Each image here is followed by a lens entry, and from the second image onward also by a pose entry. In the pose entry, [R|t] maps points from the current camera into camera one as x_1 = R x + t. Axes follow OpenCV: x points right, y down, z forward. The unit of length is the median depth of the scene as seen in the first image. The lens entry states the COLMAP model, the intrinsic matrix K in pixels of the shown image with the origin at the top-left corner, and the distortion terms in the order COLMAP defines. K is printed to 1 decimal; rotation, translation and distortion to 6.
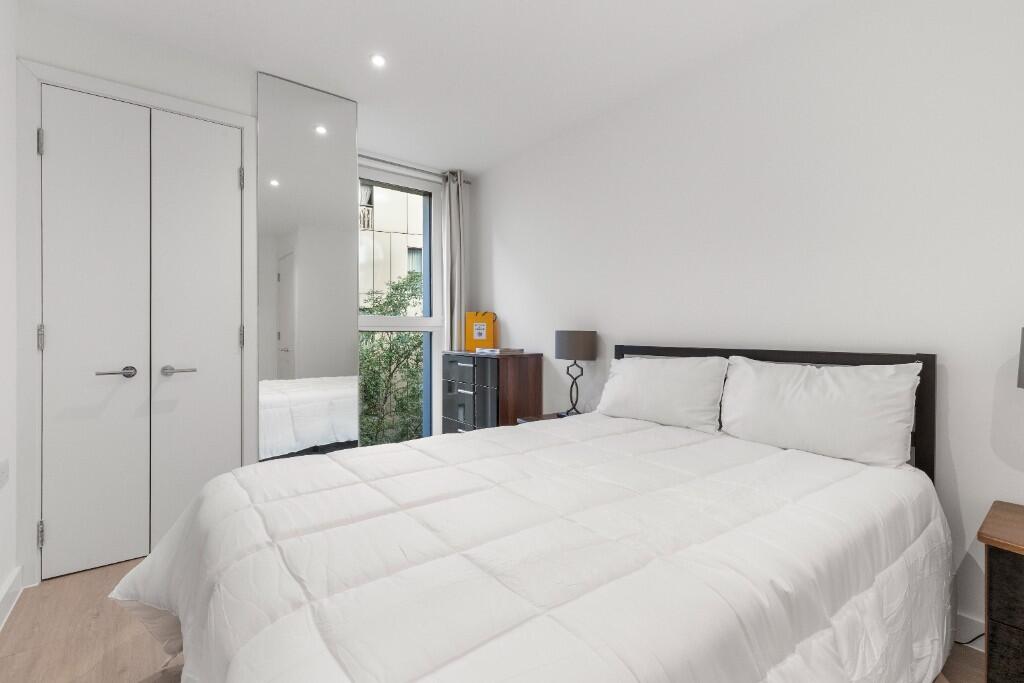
lens RADIAL K [[458.6, 0, 514.5], [0, 458.6, 335.7], [0, 0, 1]] dist [-0.002970, -0.000049]
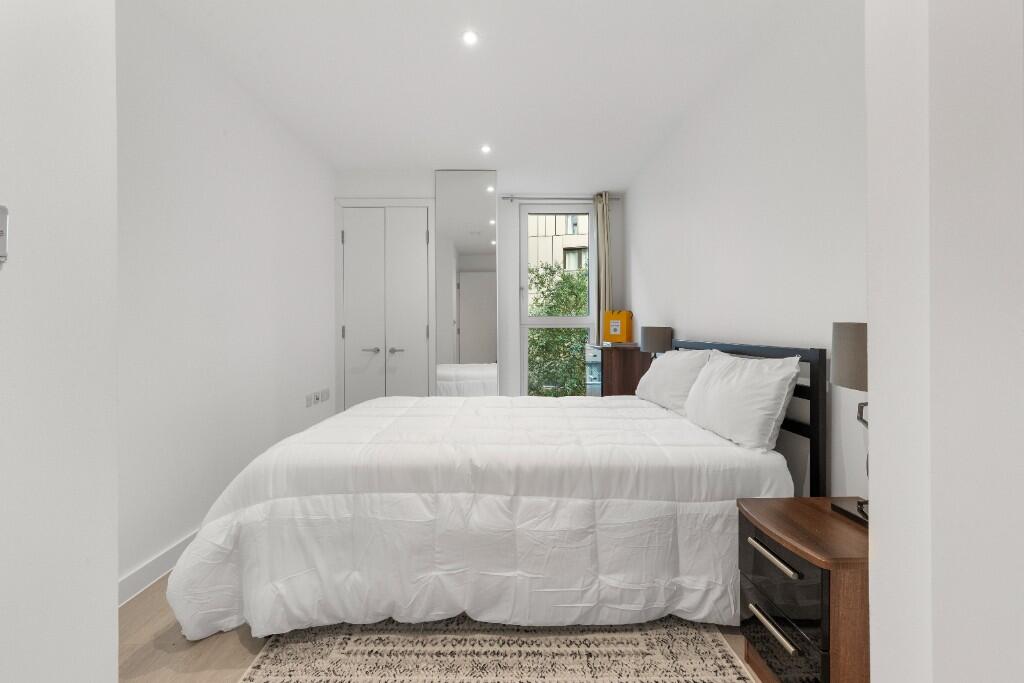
lens RADIAL K [[458.6, 0, 509.7], [0, 458.6, 336.0], [0, 0, 1]] dist [-0.002970, -0.000049]
pose [[0.791077, 0.004290, -0.611701, 0.529539], [0.001415, 0.999960, 0.008842, 0.001891], [0.611715, -0.007861, 0.791039, -0.115686]]
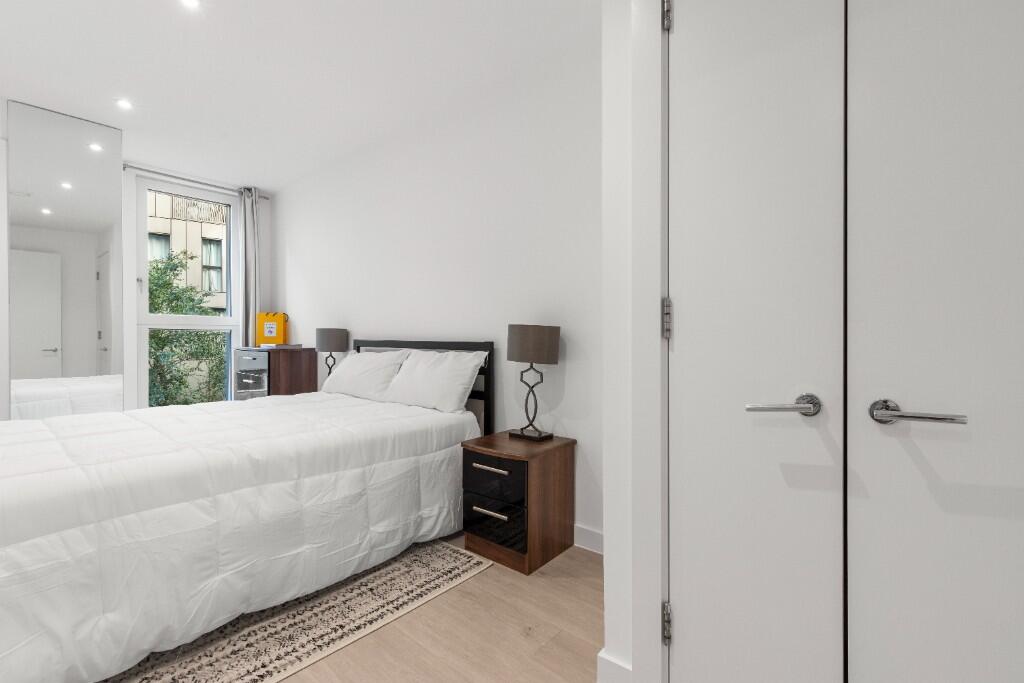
lens RADIAL K [[458.6, 0, 515.8], [0, 458.6, 343.3], [0, 0, 1]] dist [-0.002970, -0.000049]
pose [[0.978791, -0.000802, 0.204861, 0.360033], [-0.001380, 0.999944, 0.010504, 0.014541], [-0.204857, -0.010564, 0.978735, -0.311183]]
